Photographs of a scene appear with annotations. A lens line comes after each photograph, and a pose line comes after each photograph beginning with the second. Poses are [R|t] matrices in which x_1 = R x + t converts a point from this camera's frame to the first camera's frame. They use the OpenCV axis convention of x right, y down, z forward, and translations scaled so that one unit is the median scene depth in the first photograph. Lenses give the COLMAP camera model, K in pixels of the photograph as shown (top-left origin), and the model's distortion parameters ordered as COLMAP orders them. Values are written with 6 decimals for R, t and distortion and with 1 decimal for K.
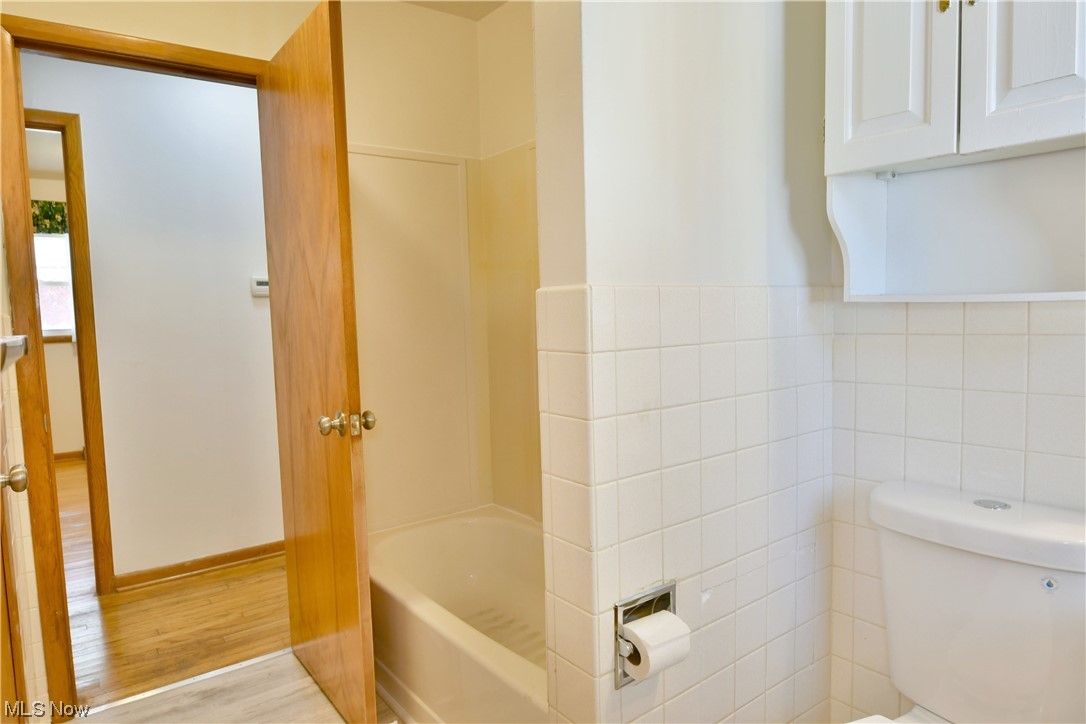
lens RADIAL K [[668.6, 0, 538.5], [0, 668.6, 366.8], [0, 0, 1]] dist [-0.008318, -0.007087]
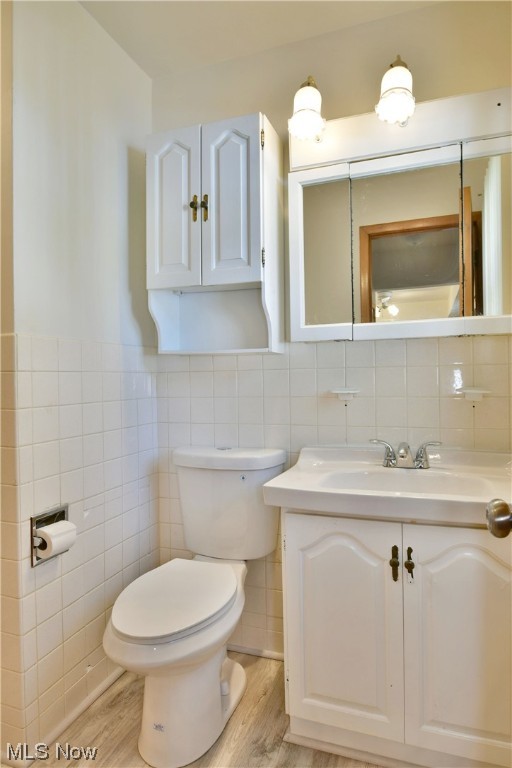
lens RADIAL K [[472.8, 0, 256.4], [0, 472.8, 379.5], [0, 0, 1]] dist [-0.008318, -0.007087]
pose [[0.843482, 0.012568, 0.537010, -0.052597], [0.033932, 0.996483, -0.076618, 0.109076], [-0.536084, 0.082848, 0.840089, -0.364453]]
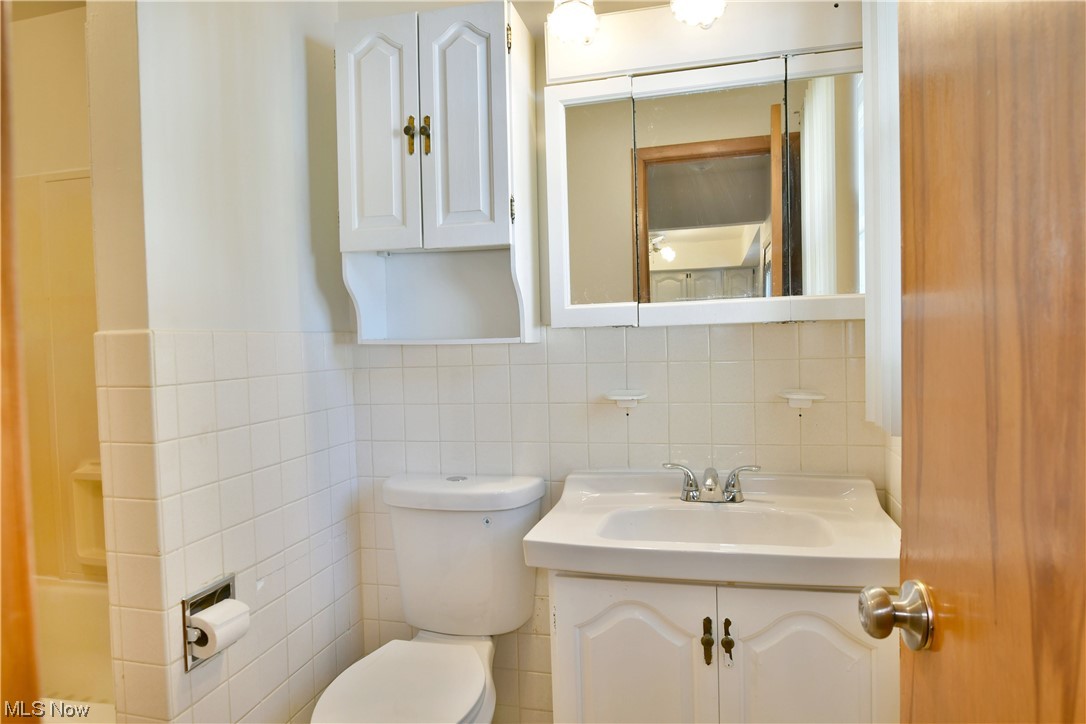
lens RADIAL K [[668.6, 0, 538.7], [0, 668.6, 364.4], [0, 0, 1]] dist [-0.008318, -0.007087]
pose [[0.783904, -0.015201, 0.620695, -0.111615], [0.054193, 0.997560, -0.044012, 0.026616], [-0.618512, 0.068139, 0.782815, -0.327458]]
